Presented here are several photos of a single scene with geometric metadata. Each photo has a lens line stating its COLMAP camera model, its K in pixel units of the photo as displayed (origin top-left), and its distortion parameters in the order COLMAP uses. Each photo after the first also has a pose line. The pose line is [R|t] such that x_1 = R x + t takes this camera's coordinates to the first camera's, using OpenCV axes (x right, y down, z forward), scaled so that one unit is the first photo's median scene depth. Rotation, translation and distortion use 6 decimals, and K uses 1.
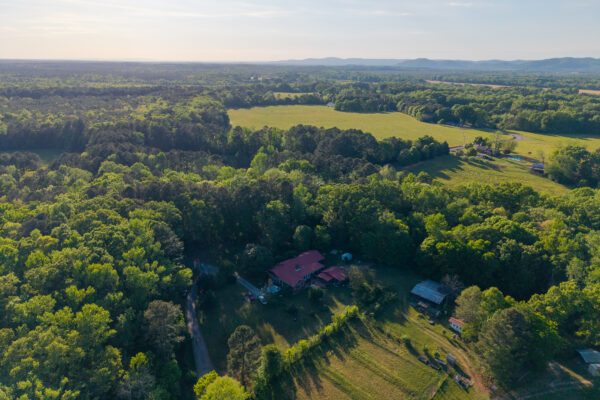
lens RADIAL K [[397.6, 0, 298.9], [0, 397.6, 197.9], [0, 0, 1]] dist [0.050295, -0.057318]
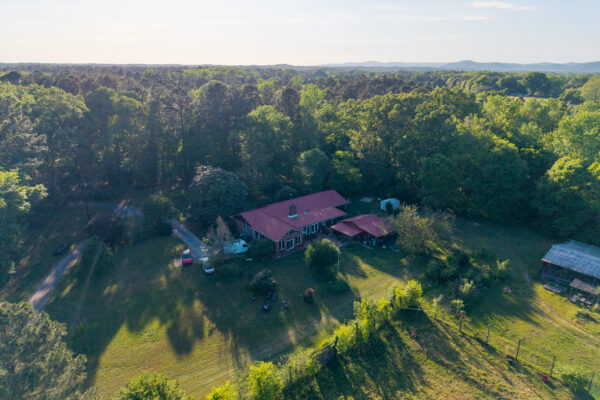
lens RADIAL K [[397.6, 0, 298.9], [0, 397.6, 197.9], [0, 0, 1]] dist [0.050295, -0.057318]
pose [[0.995601, 0.023172, -0.090780, 0.055628], [-0.024224, 0.999651, -0.010507, 0.180014], [0.090505, 0.012660, 0.995816, 0.545111]]
